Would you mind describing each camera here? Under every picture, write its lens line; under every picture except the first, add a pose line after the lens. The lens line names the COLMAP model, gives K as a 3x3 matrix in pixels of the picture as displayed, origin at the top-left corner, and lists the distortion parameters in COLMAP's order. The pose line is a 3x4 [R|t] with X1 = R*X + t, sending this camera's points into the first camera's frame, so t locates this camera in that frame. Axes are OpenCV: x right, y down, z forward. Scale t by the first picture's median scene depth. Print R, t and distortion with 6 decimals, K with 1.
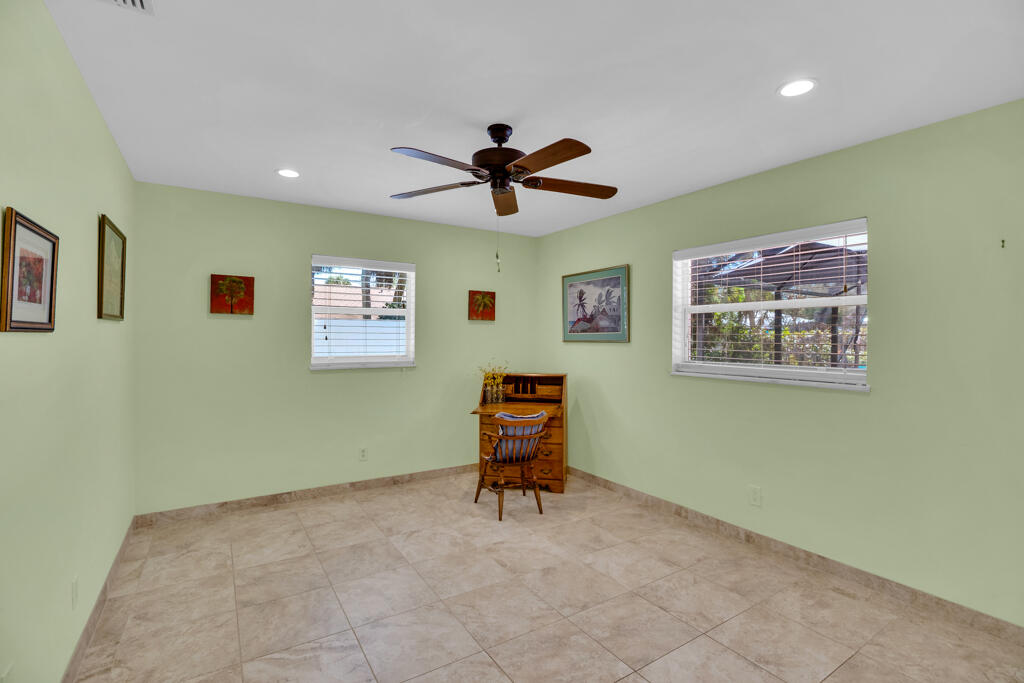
lens RADIAL K [[471.4, 0, 517.3], [0, 471.4, 336.2], [0, 0, 1]] dist [-0.030585, 0.005821]
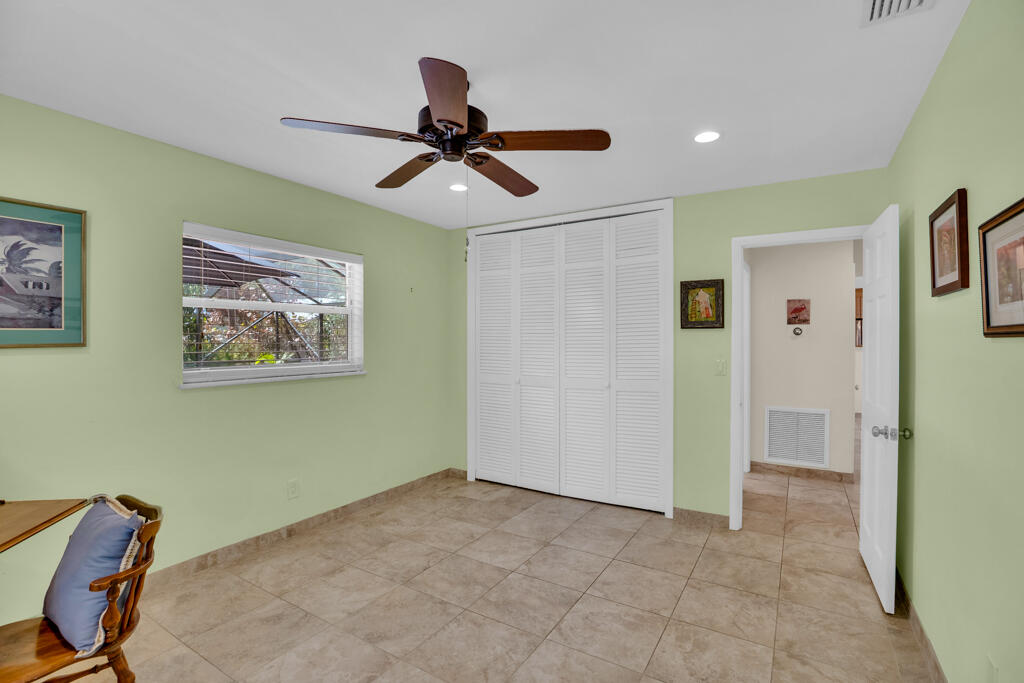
lens RADIAL K [[471.4, 0, 517.0], [0, 471.4, 337.7], [0, 0, 1]] dist [-0.030585, 0.005821]
pose [[-0.426355, -0.004545, 0.904545, -0.725212], [-0.004963, 0.999984, 0.002685, -0.002800], [-0.904542, -0.003345, -0.426371, 1.105231]]
